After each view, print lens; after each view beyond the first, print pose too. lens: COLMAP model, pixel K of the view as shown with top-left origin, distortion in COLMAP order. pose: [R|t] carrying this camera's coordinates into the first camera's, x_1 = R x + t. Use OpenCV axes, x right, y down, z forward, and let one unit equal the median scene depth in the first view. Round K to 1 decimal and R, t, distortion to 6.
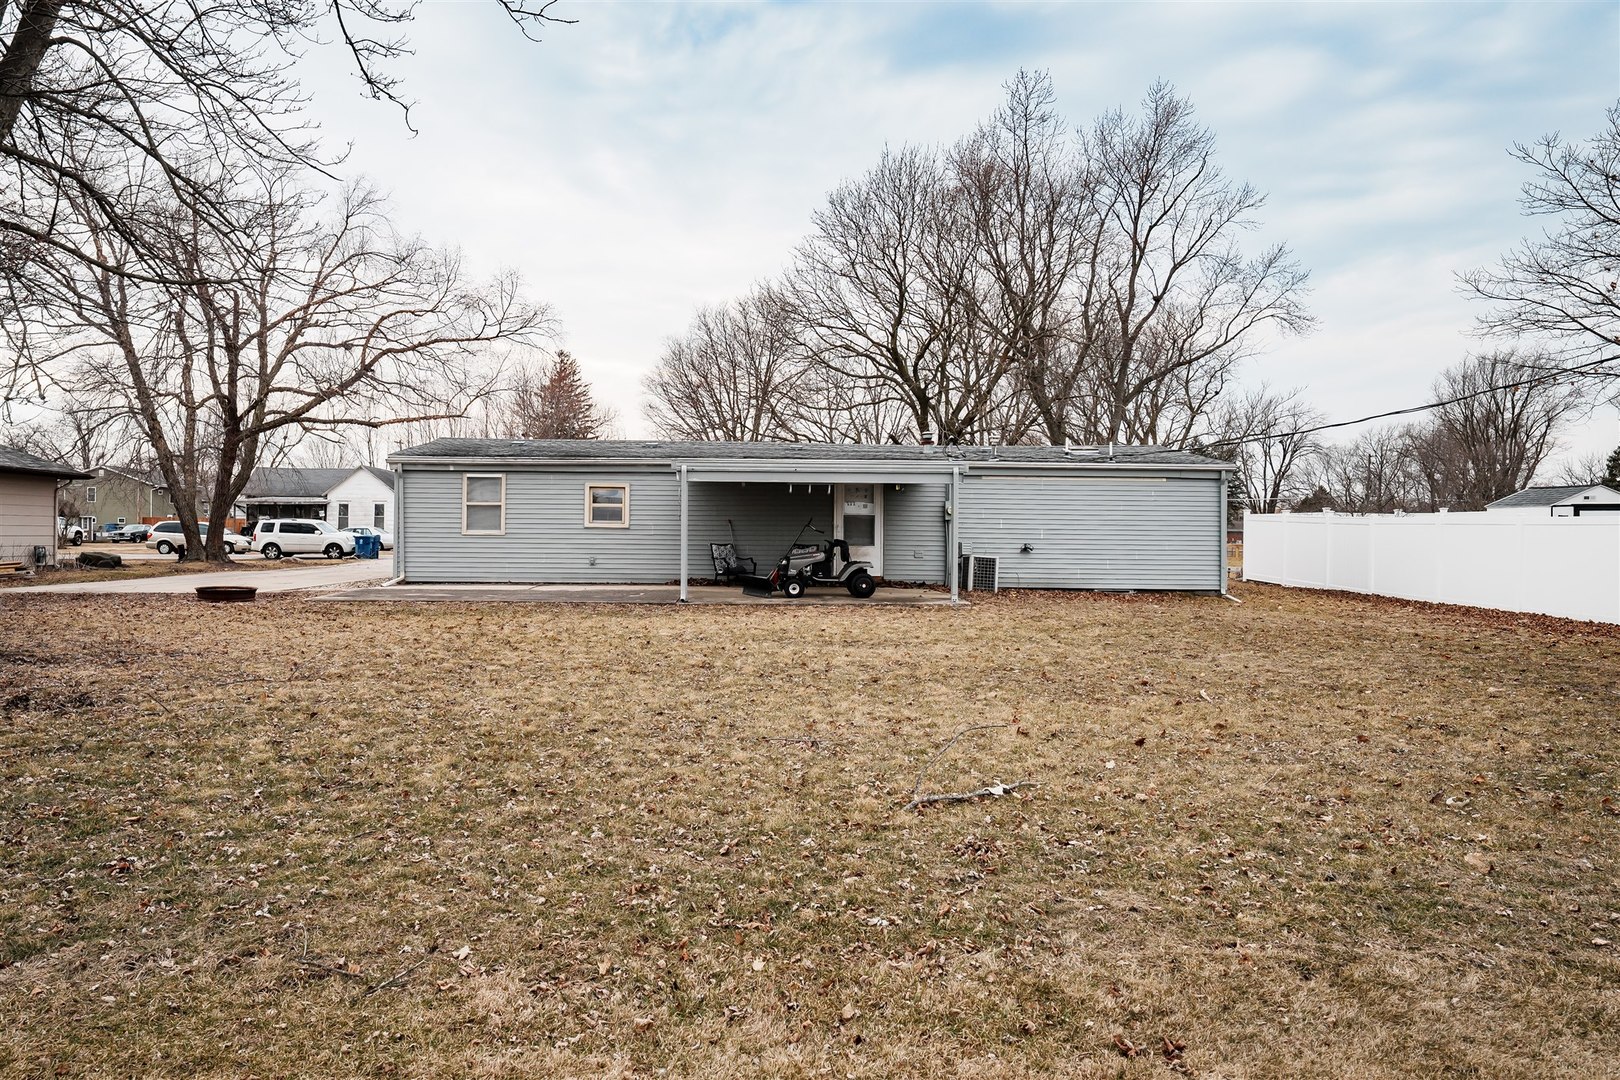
lens RADIAL K [[1083.3, 0, 810.0], [0, 1083.3, 540.0], [0, 0, 1]] dist [0.002090, -0.000540]
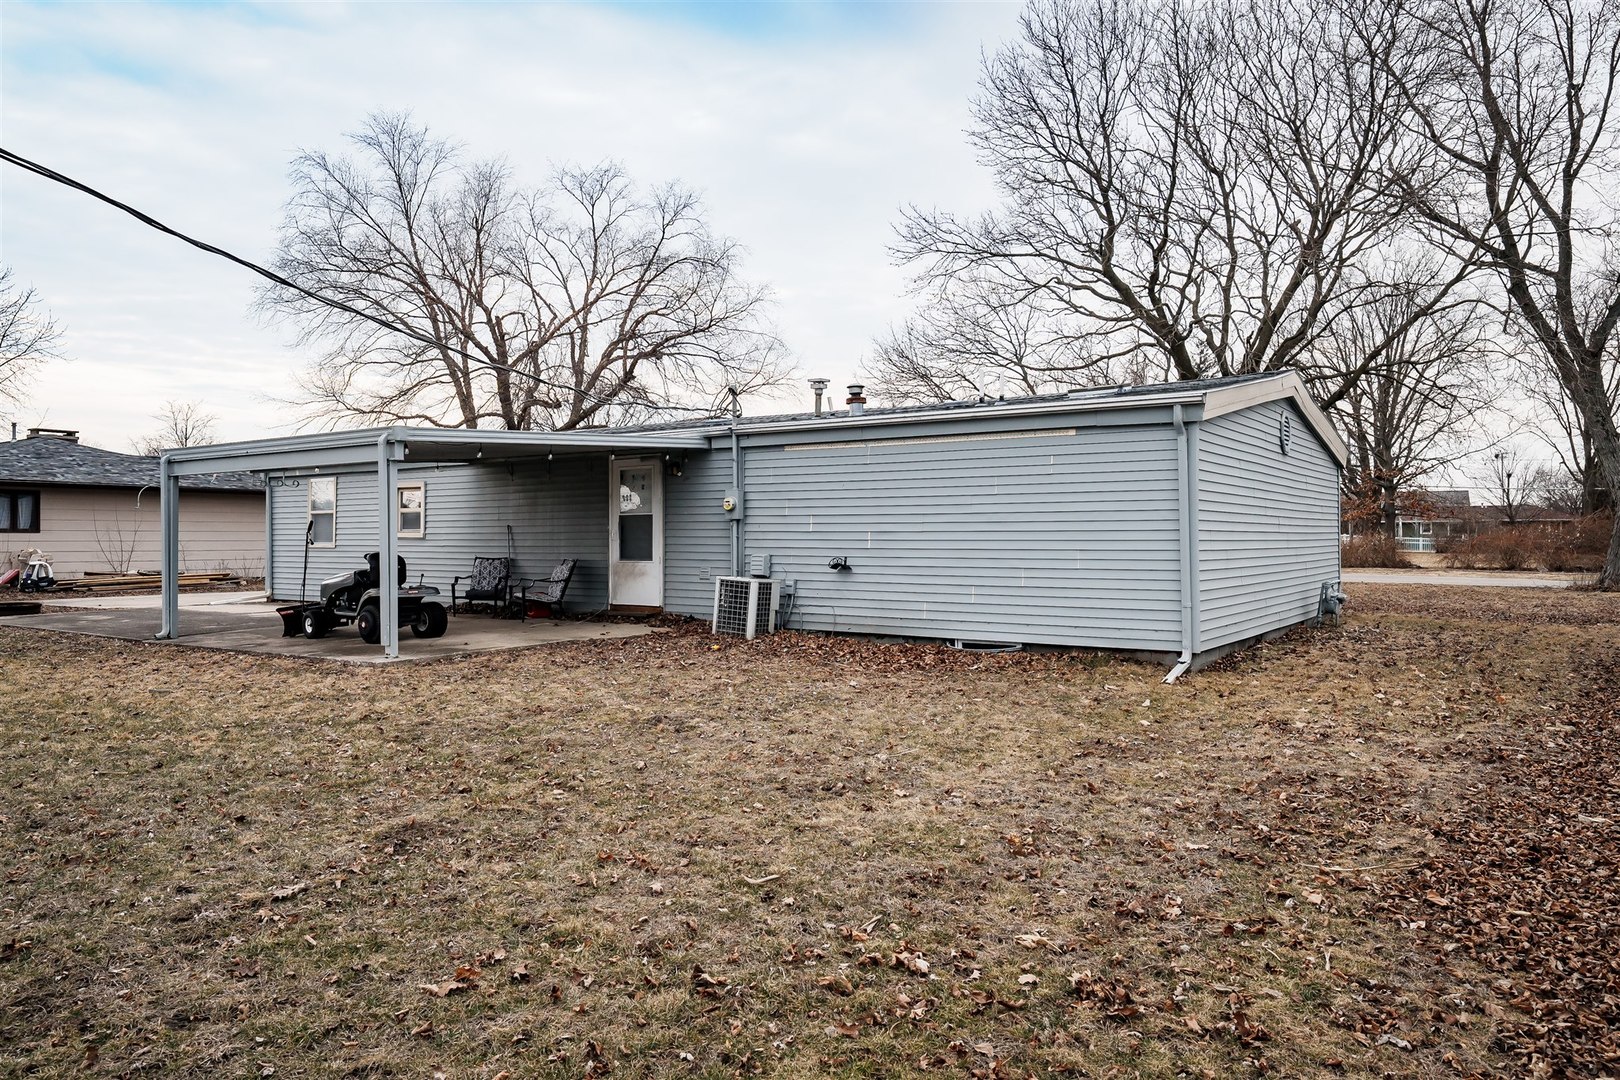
lens RADIAL K [[1083.3, 0, 810.0], [0, 1083.3, 540.0], [0, 0, 1]] dist [0.002090, -0.000540]
pose [[0.819099, -0.009947, -0.573566, 0.519014], [0.007097, 0.999949, -0.007207, -0.001714], [0.573608, 0.001832, 0.819128, 0.509200]]
